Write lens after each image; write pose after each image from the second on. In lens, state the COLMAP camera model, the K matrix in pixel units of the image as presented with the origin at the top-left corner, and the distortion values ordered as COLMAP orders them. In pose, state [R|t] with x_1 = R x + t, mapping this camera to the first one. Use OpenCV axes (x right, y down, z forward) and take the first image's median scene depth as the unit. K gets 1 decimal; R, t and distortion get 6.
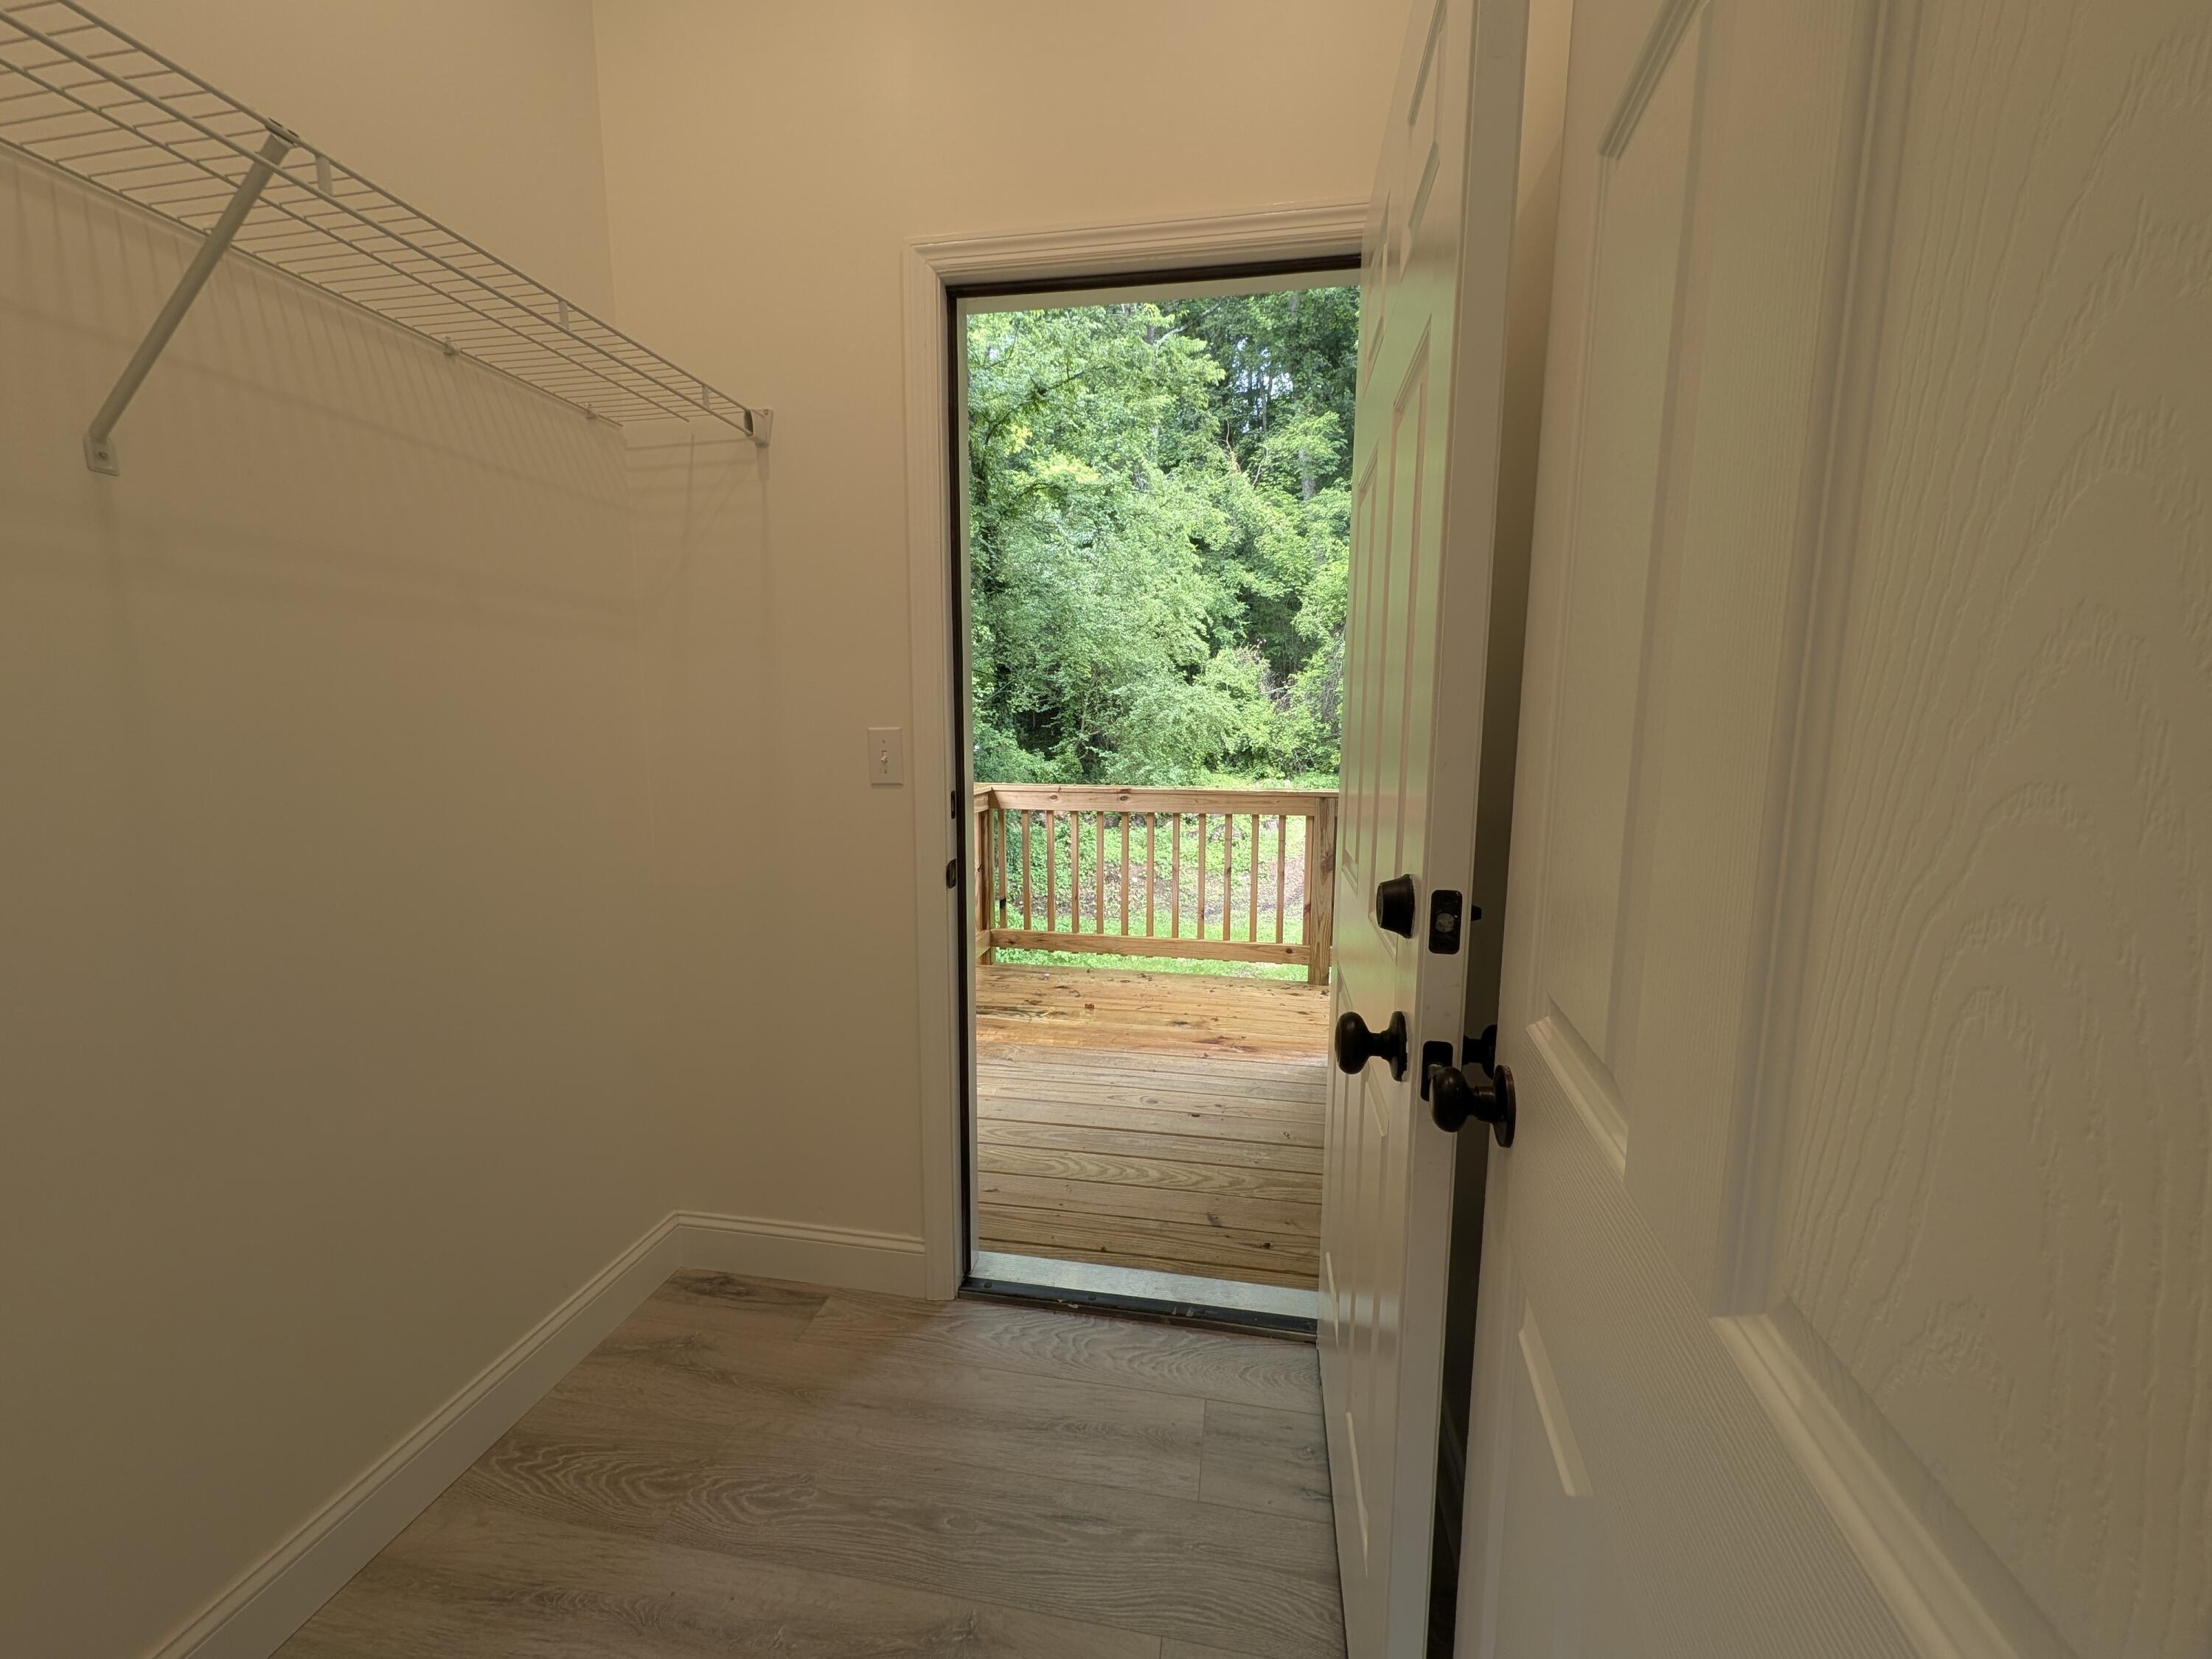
lens RADIAL K [[835.7, 0, 1110.9], [0, 835.7, 828.1], [0, 0, 1]] dist [0.006647, -0.001513]
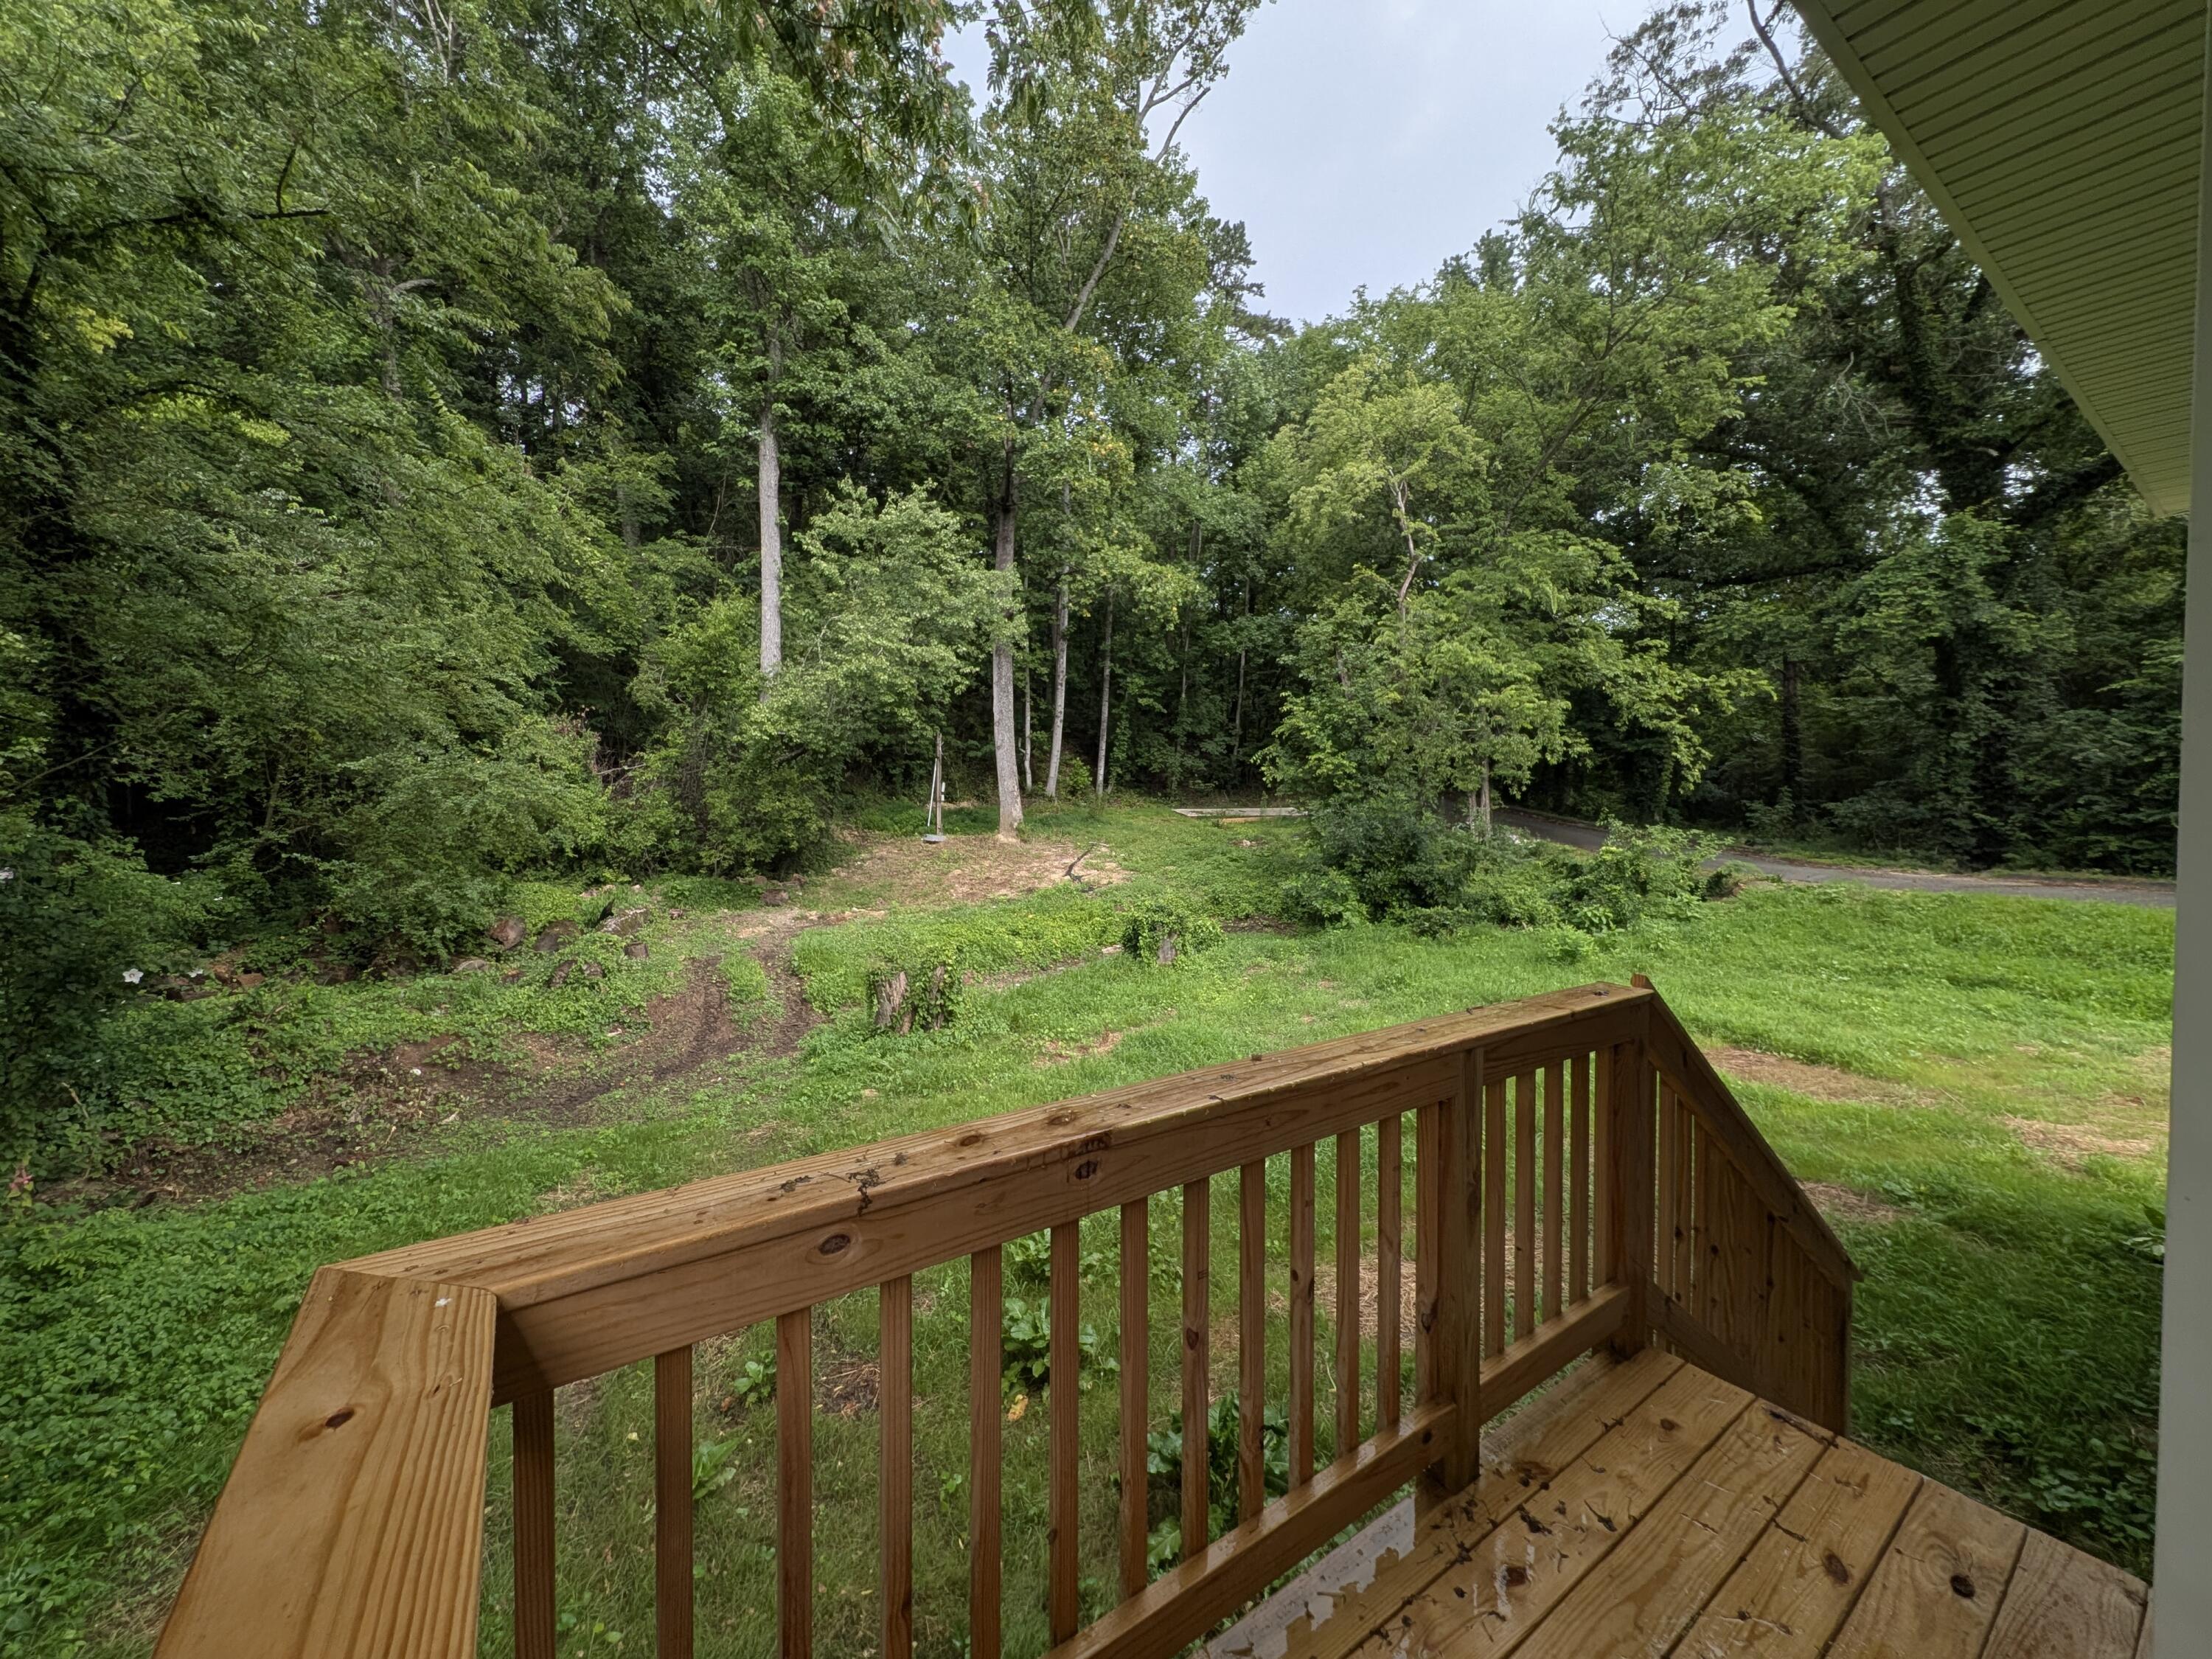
lens RADIAL K [[835.7, 0, 1112.4], [0, 835.7, 828.9], [0, 0, 1]] dist [0.006647, -0.001513]
pose [[0.705628, -0.010316, 0.708508, -0.063142], [0.080546, 0.994581, -0.065738, -0.046316], [-0.703990, 0.103454, 0.702635, 0.261794]]
